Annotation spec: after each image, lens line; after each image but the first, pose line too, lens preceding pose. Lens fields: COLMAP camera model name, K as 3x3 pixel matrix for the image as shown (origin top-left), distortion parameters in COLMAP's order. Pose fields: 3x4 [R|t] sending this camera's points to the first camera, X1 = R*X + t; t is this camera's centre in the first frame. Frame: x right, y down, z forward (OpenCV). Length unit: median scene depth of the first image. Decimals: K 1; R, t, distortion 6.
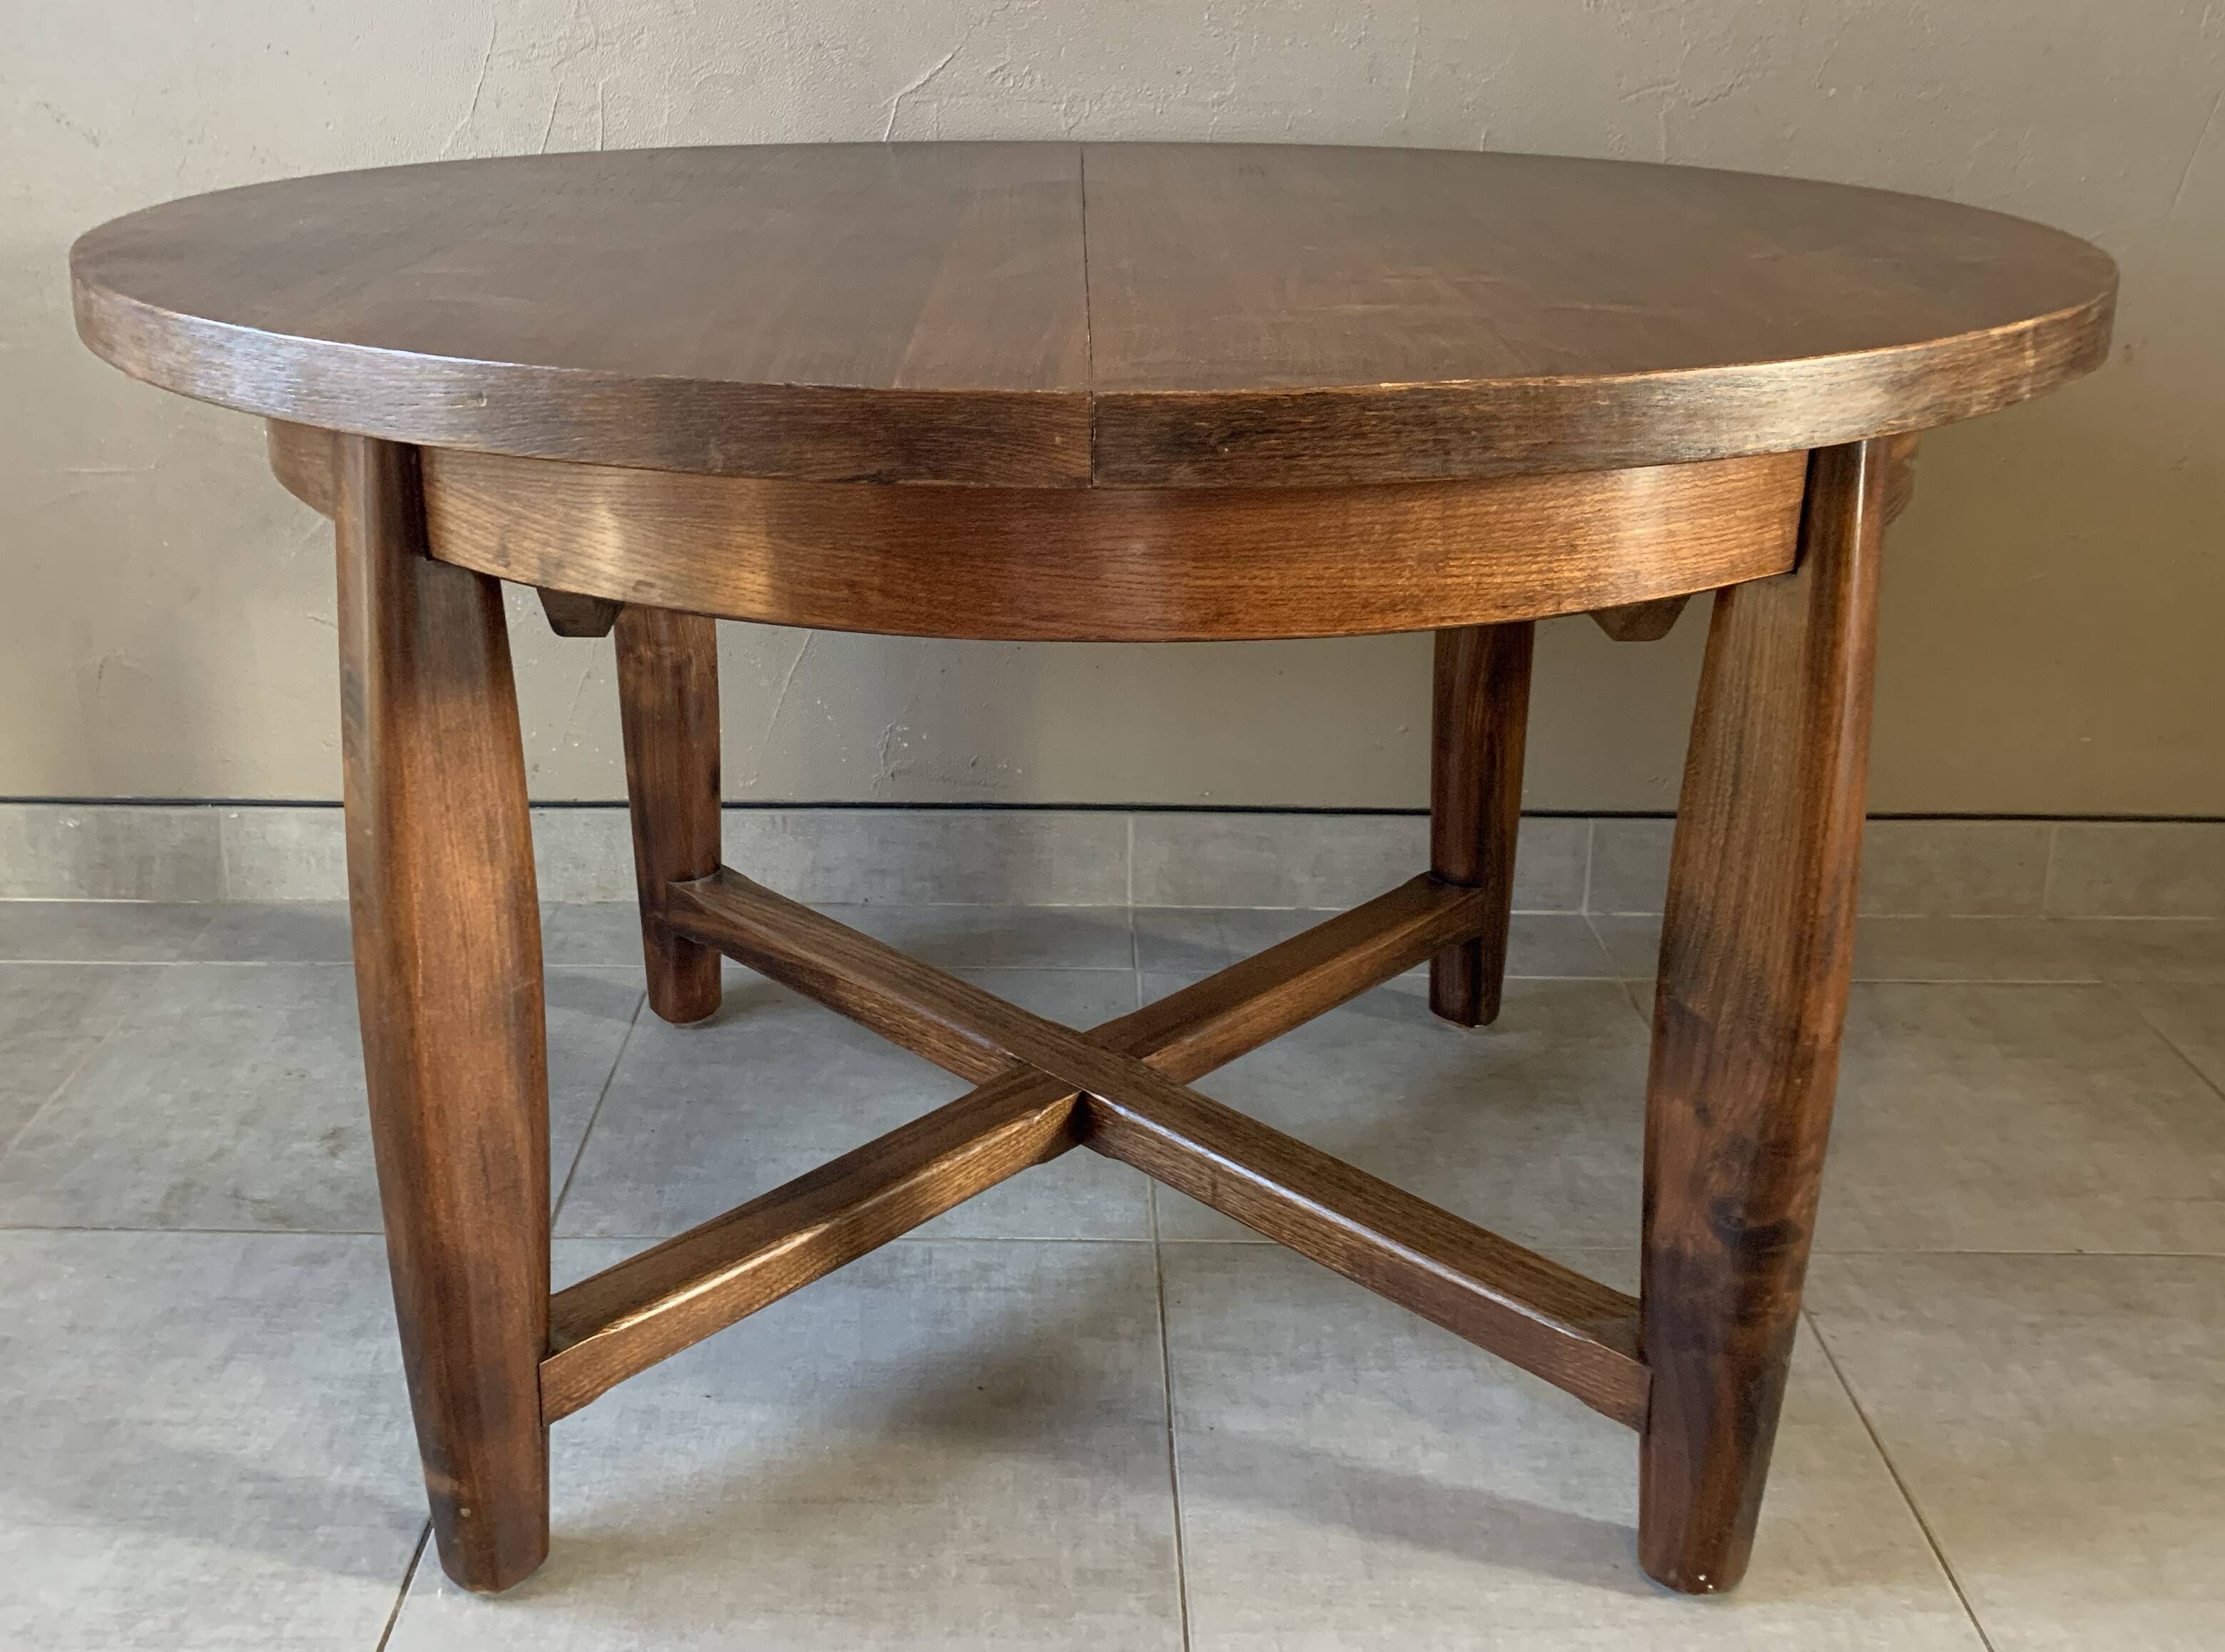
lens RADIAL K [[2141.2, 0, 1037.0], [0, 2141.2, 576.1], [0, 0, 1]] dist [0.023780, -0.039452]
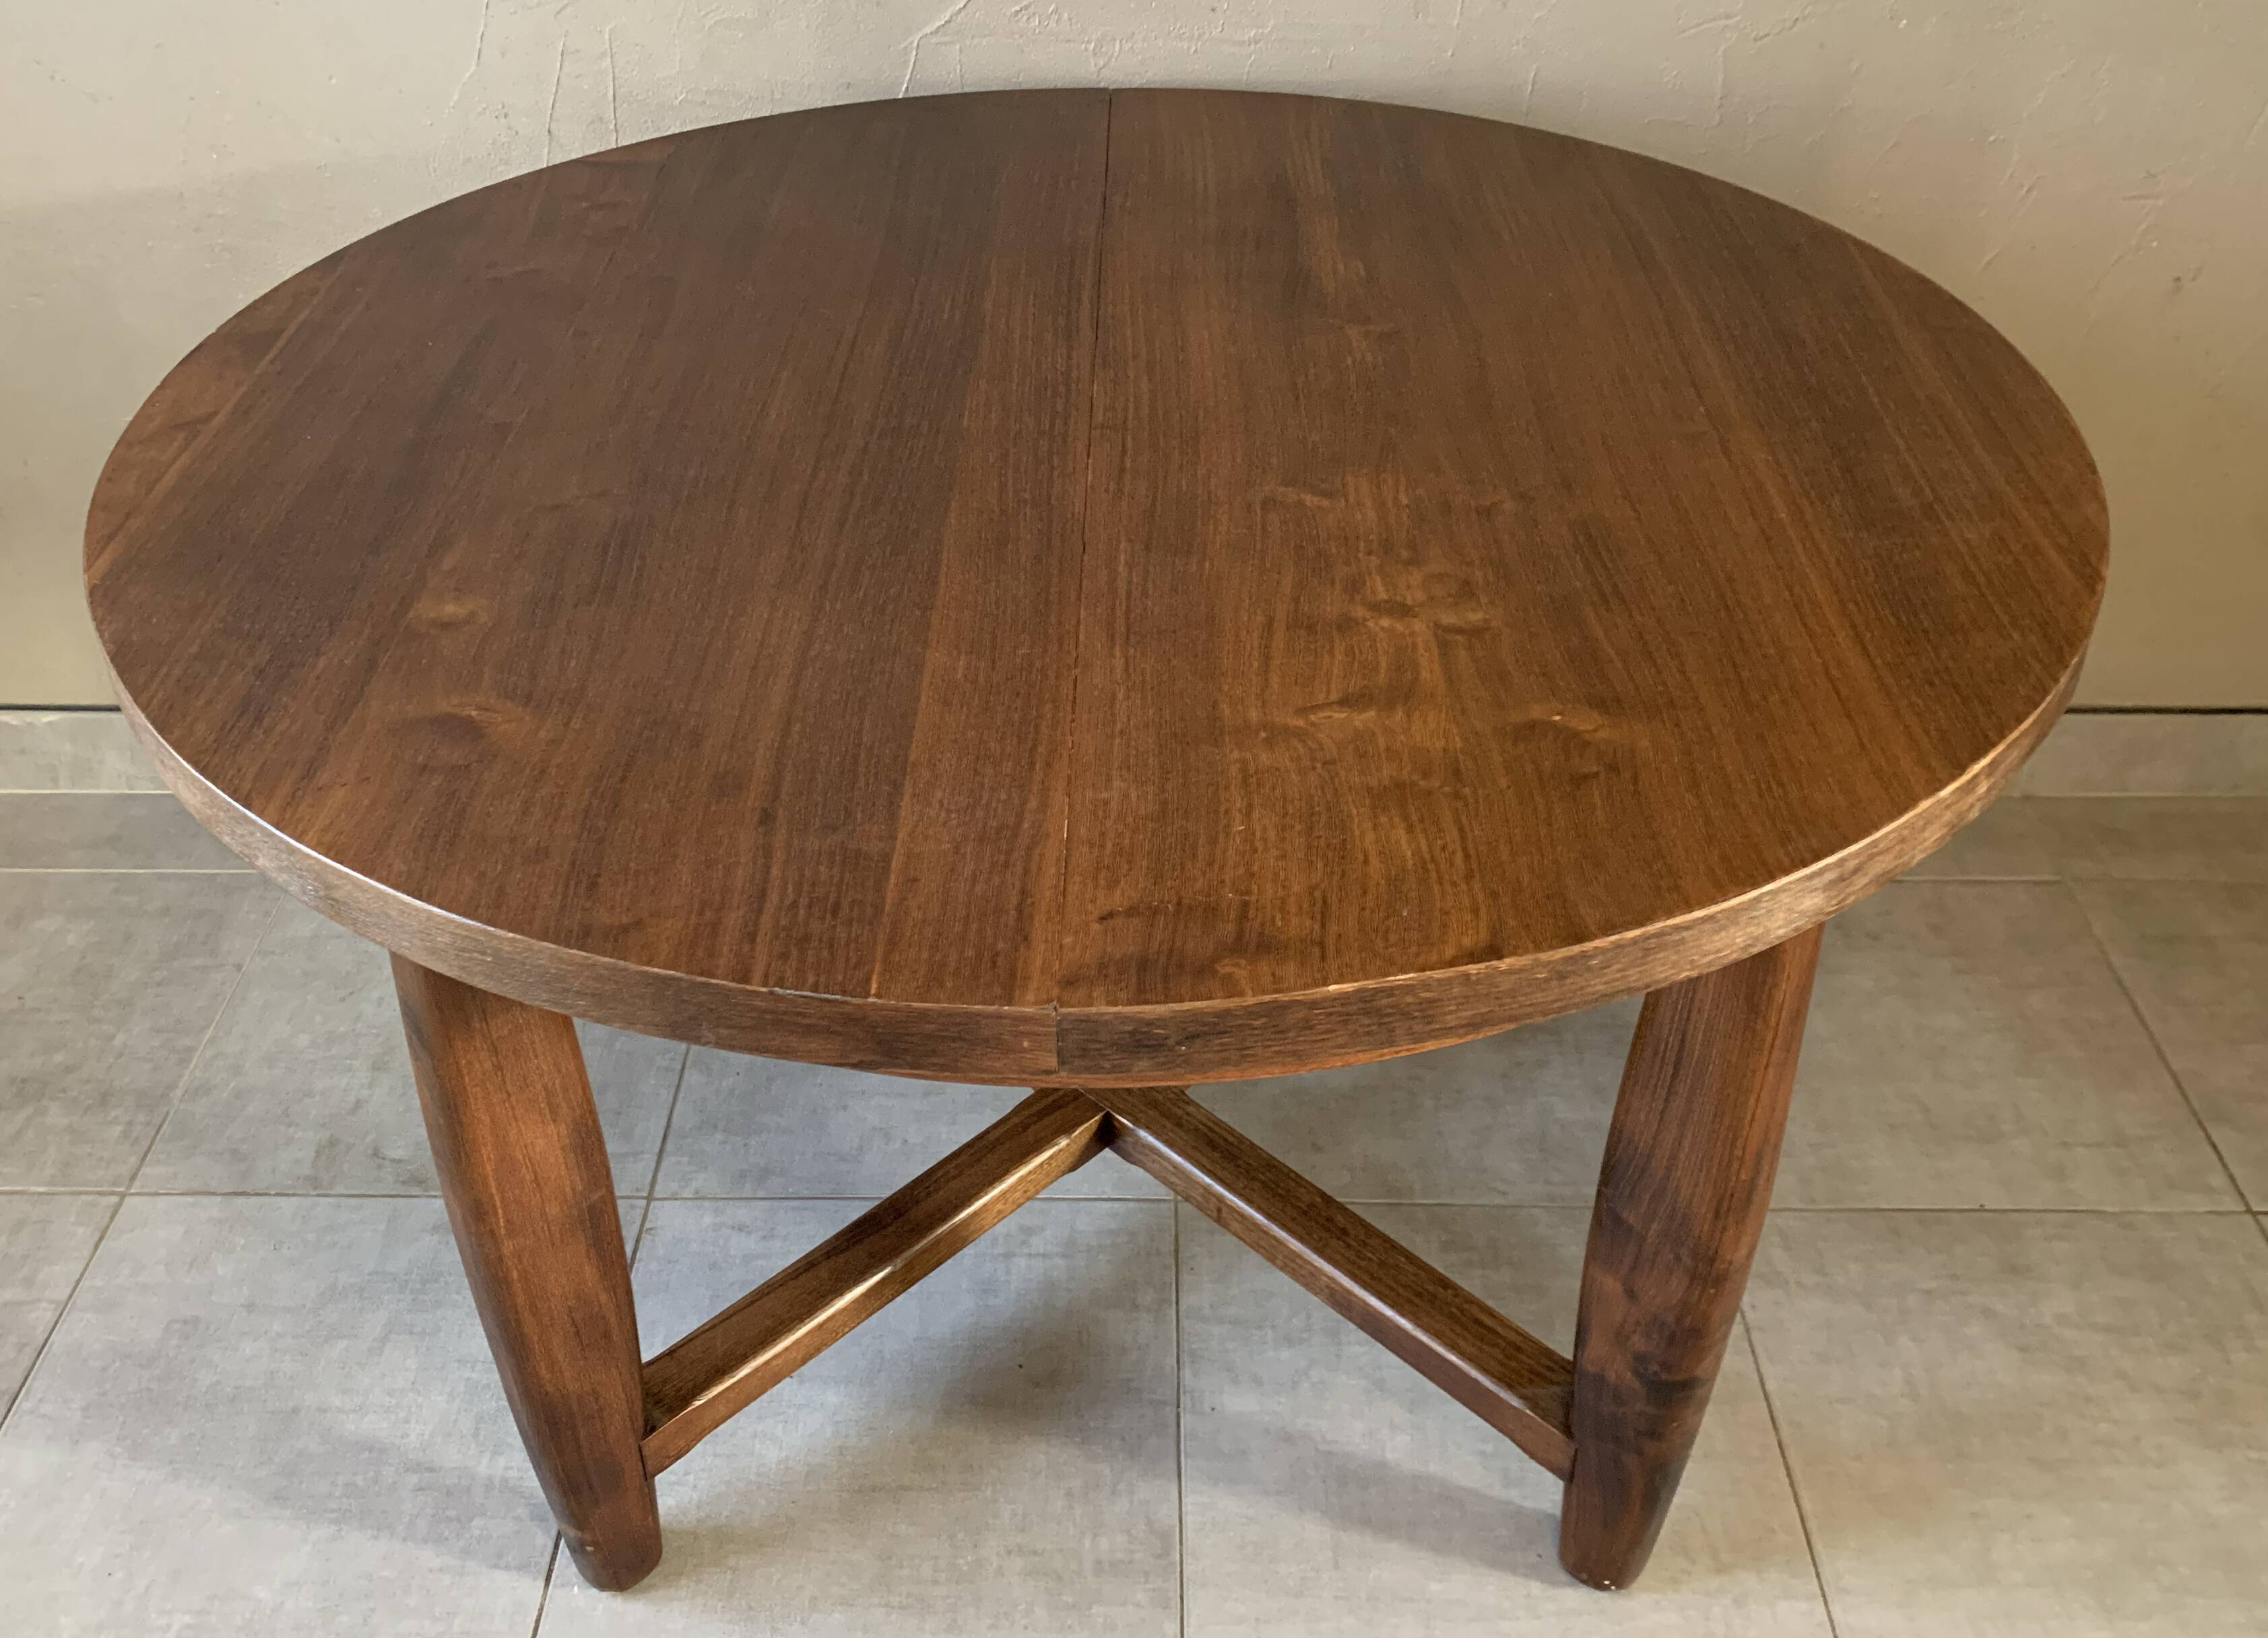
lens RADIAL K [[2026.6, 0, 1093.5], [0, 2026.6, 775.0], [0, 0, 1]] dist [0.084234, -0.194146]
pose [[0.999818, -0.008442, -0.017104, 0.037779], [0.013675, 0.942393, 0.334227, -0.319518], [0.013297, -0.334400, 0.942337, 0.052005]]
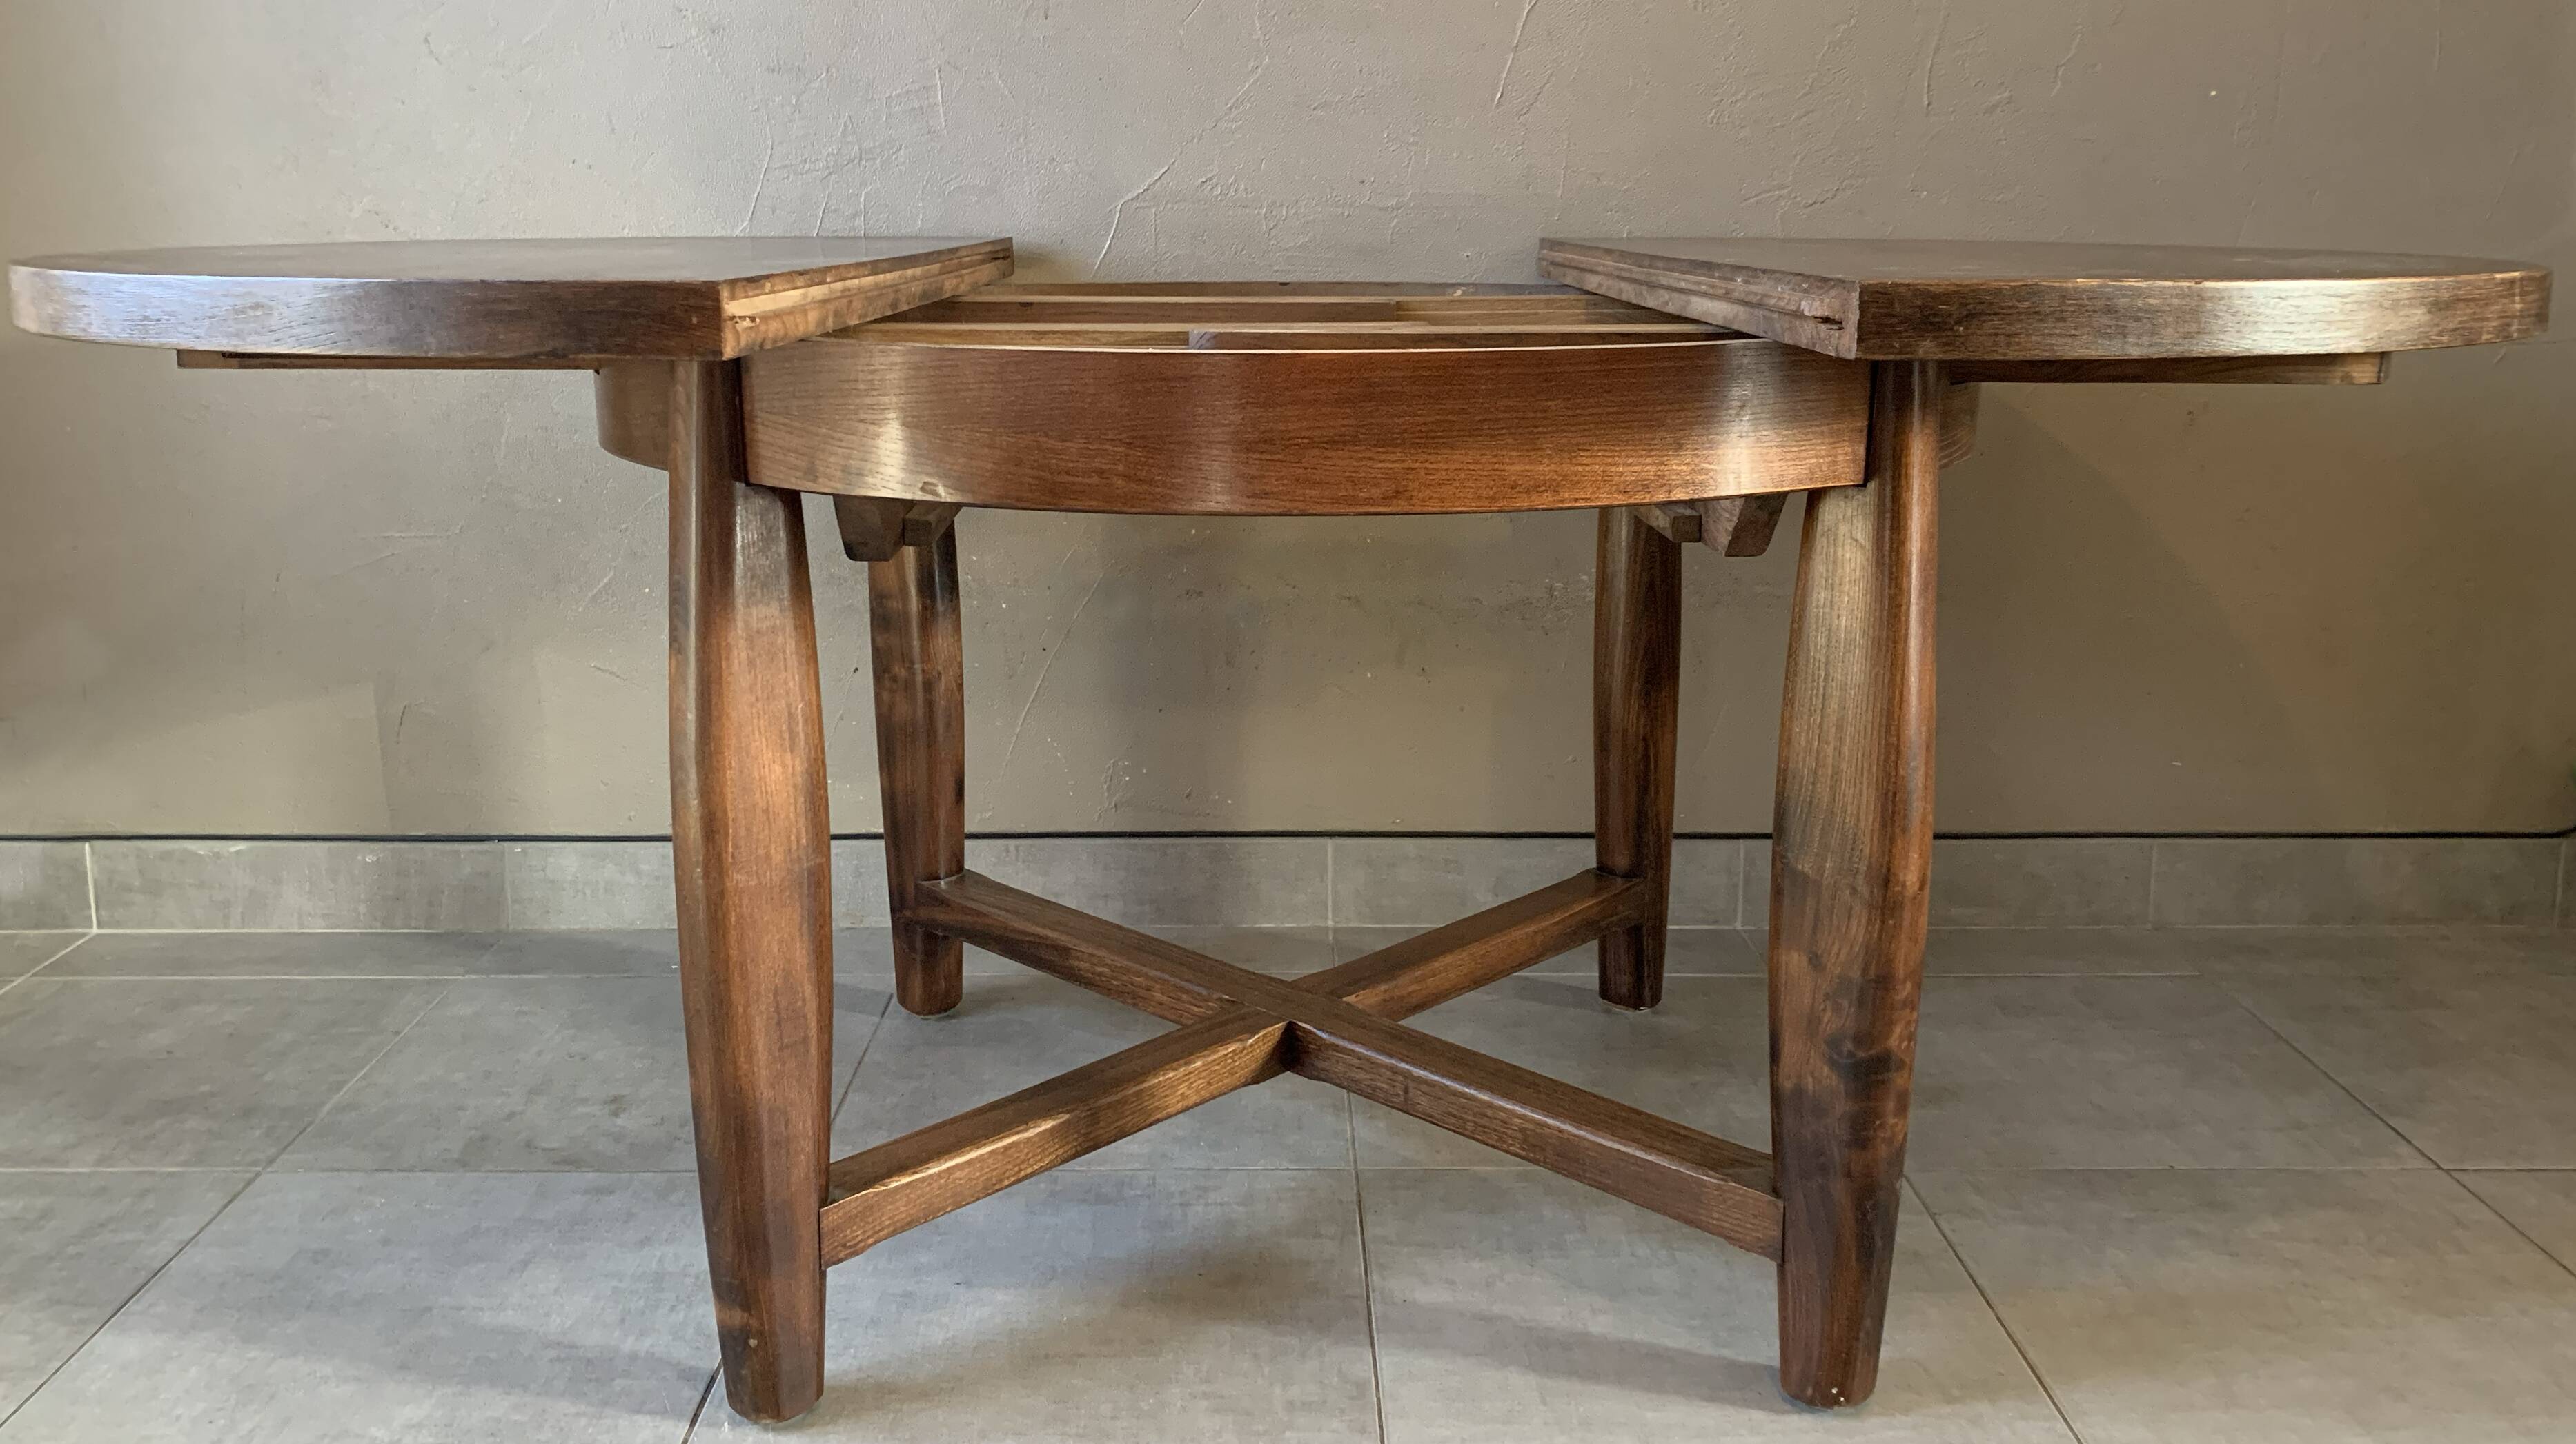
lens RADIAL K [[2057.5, 0, 1279.1], [0, 2057.5, 547.1], [0, 0, 1]] dist [0.034241, -0.071483]
pose [[0.999798, -0.006921, 0.018848, -0.002998], [0.008962, 0.993841, -0.110450, 0.124012], [-0.017967, 0.110597, 0.993703, -0.125760]]
